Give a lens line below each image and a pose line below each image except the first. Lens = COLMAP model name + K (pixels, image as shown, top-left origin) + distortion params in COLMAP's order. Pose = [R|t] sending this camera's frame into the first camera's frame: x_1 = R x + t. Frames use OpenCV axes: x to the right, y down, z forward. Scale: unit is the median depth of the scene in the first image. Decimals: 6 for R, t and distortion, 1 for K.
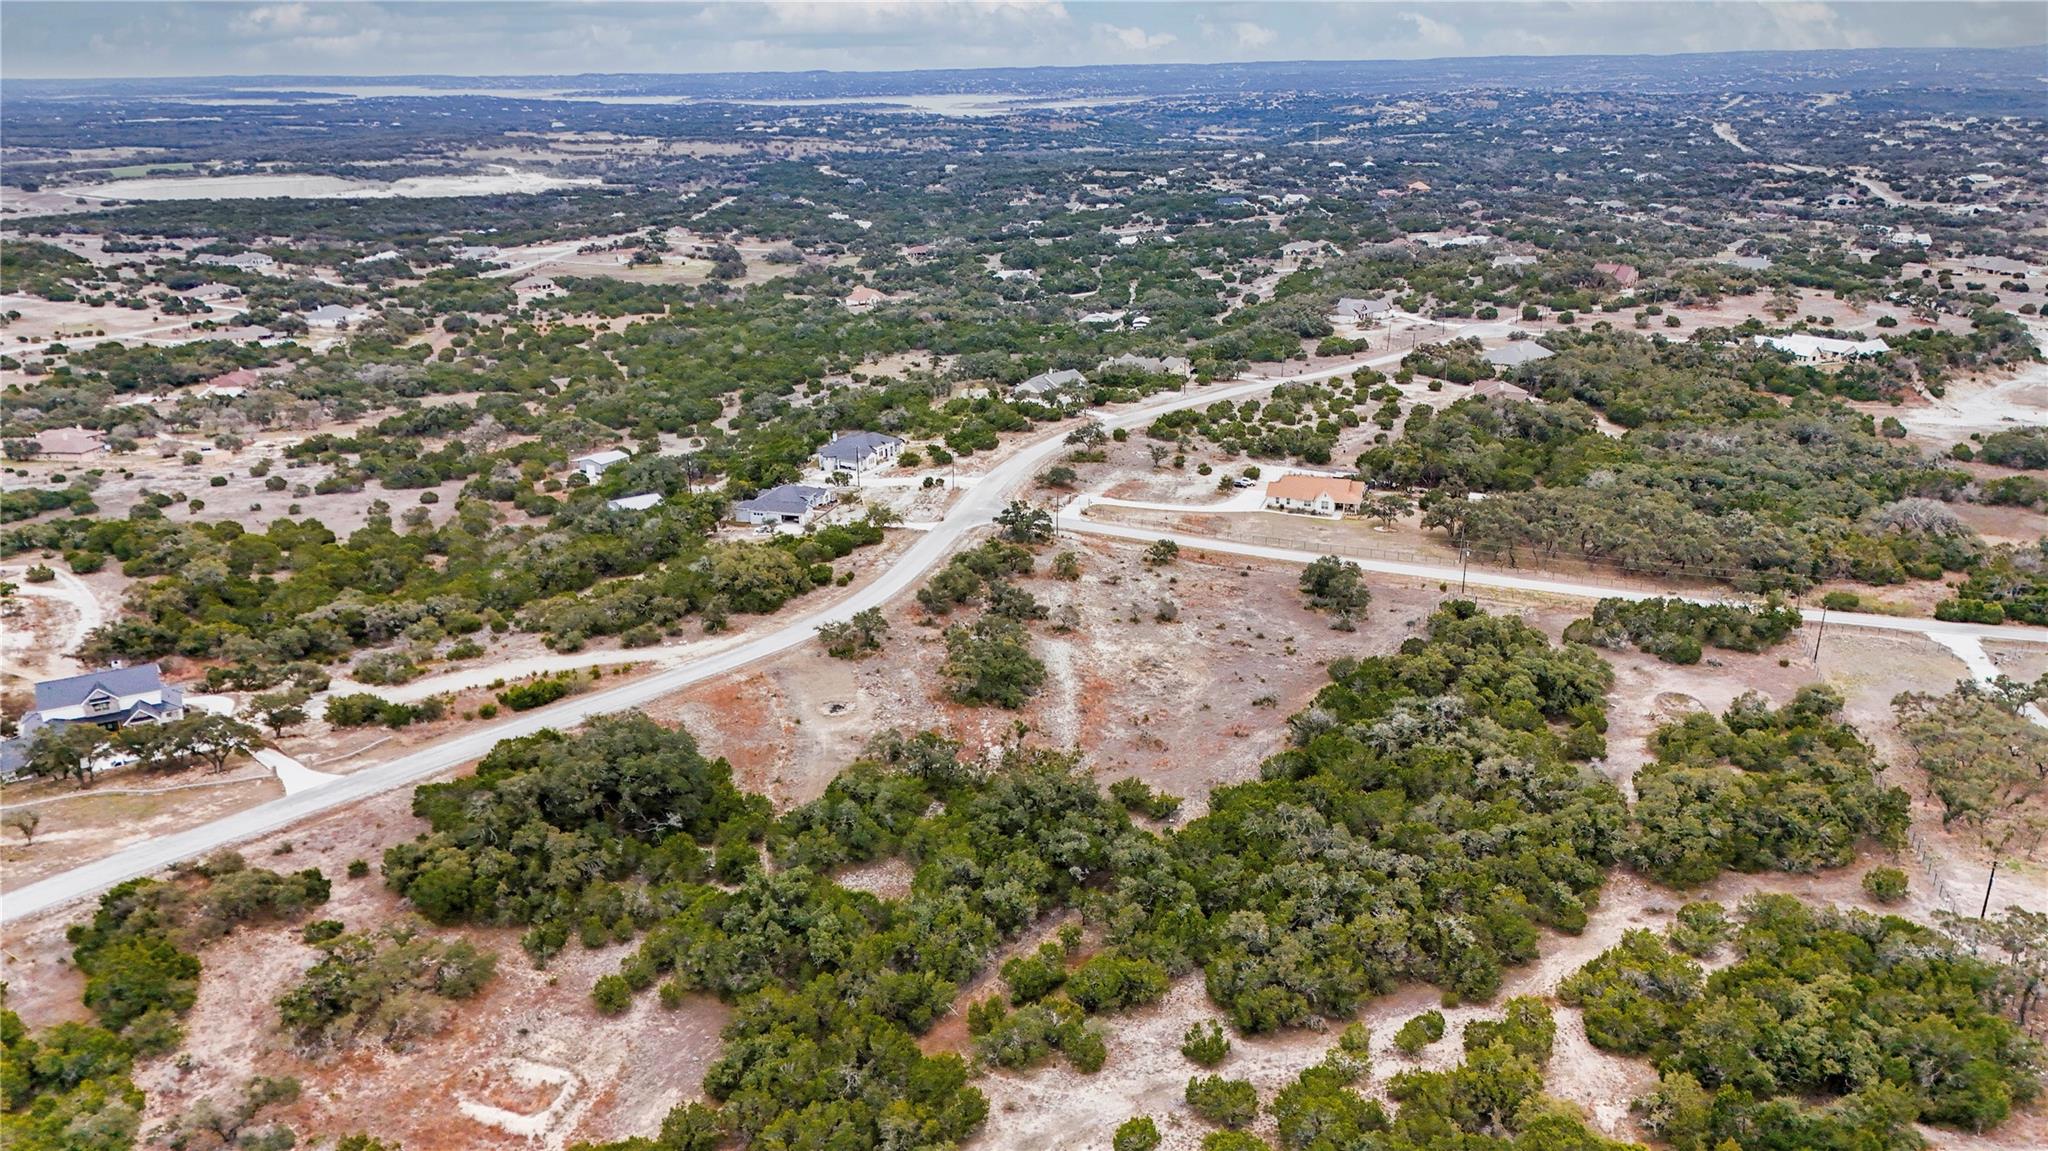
lens RADIAL K [[1489.8, 0, 1024.0], [0, 1489.8, 575.5], [0, 0, 1]] dist [0.083268, -0.065610]
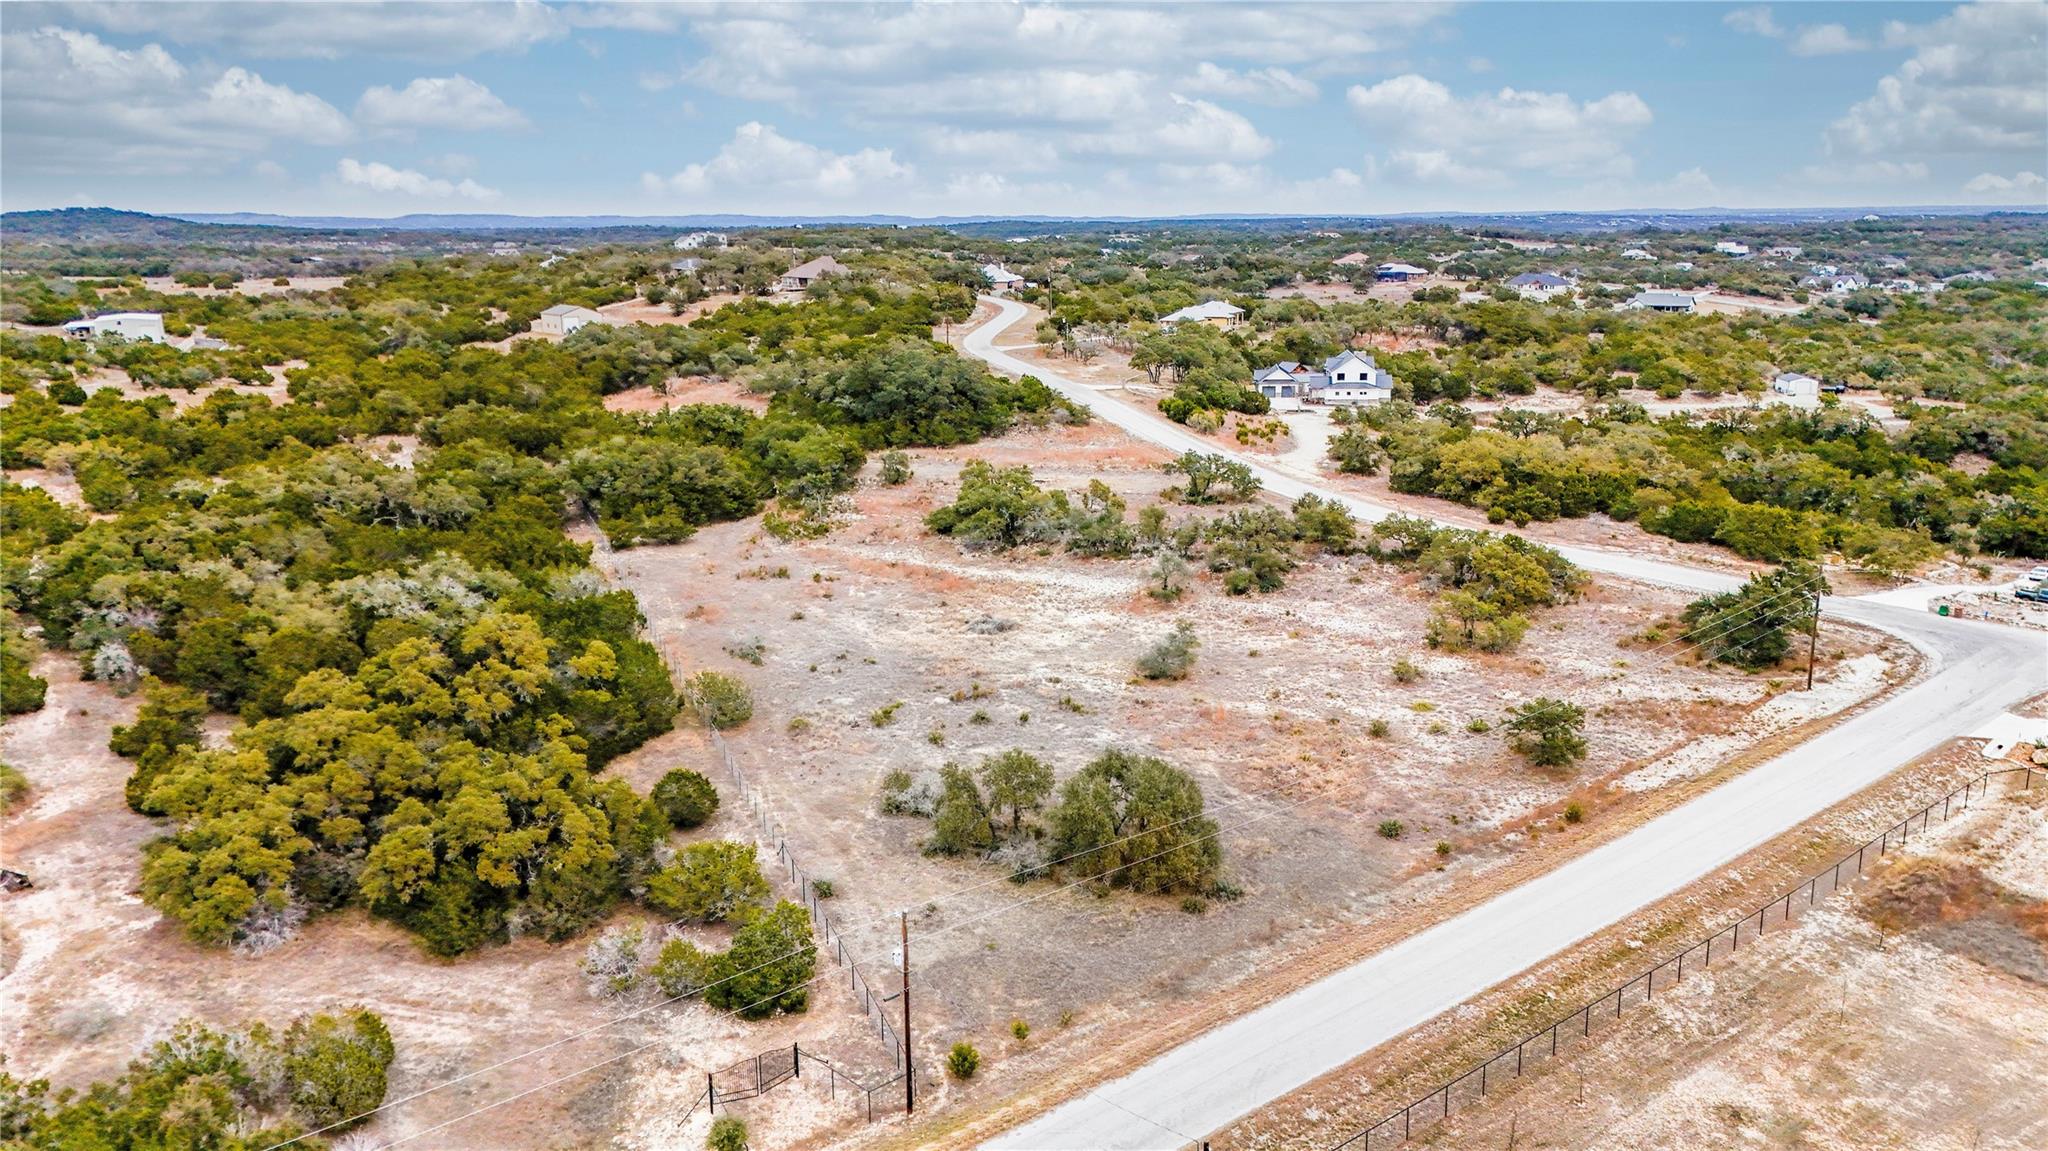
lens RADIAL K [[1513.7, 0, 1024.0], [0, 1513.7, 575.5], [0, 0, 1]] dist [0.073910, -0.058306]
pose [[-0.567559, 0.207740, -0.796694, 0.363038], [-0.253799, 0.876380, 0.409322, -0.134720], [0.783239, 0.434515, -0.444673, 0.854152]]
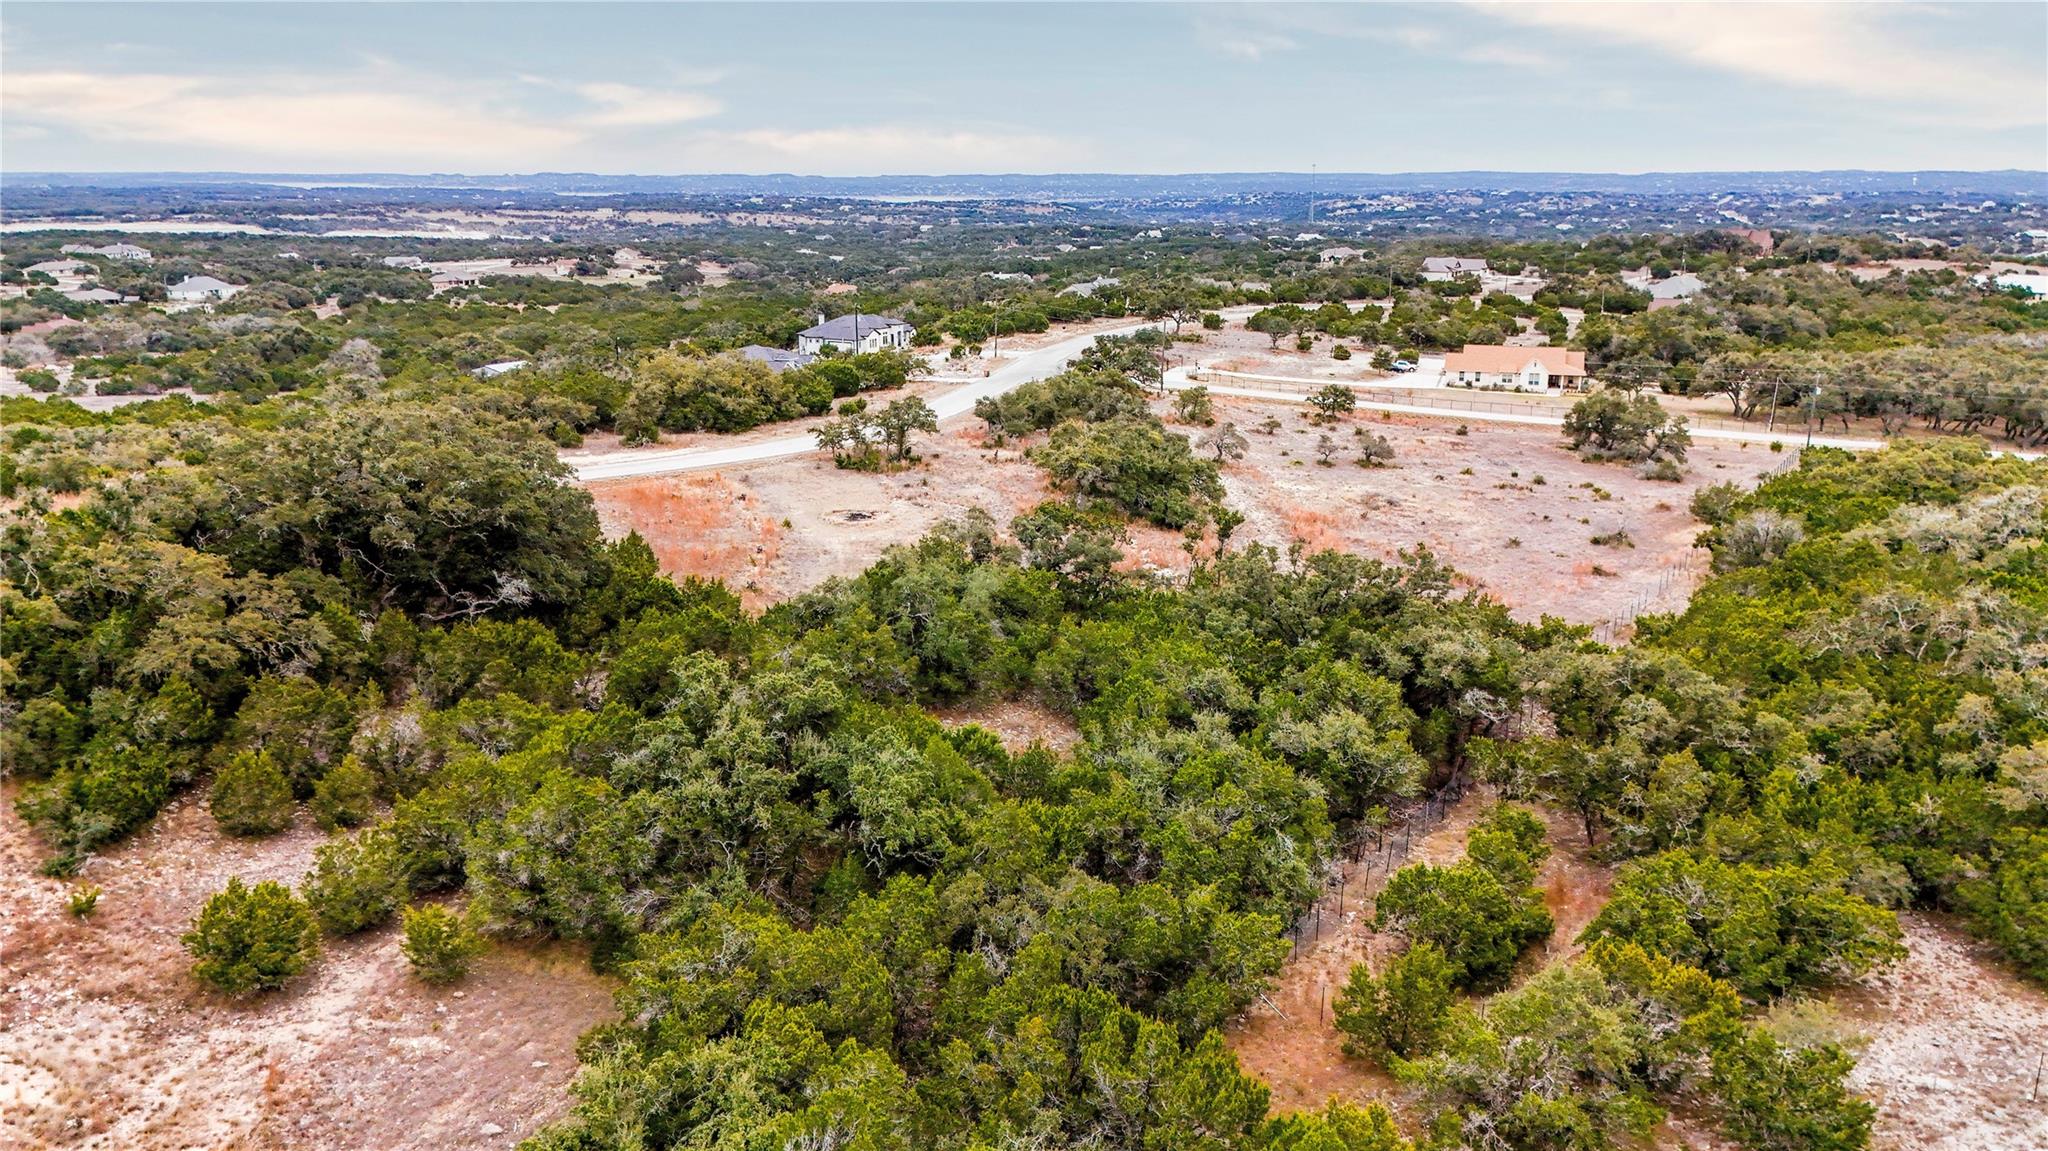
lens RADIAL K [[1535.4, 0, 1024.0], [0, 1535.4, 575.5], [0, 0, 1]] dist [0.110274, -0.125144]
pose [[0.999649, 0.009192, 0.024854, -0.047799], [-0.007230, 0.996935, -0.077898, 0.092909], [-0.025494, 0.077691, 0.996651, 0.269162]]
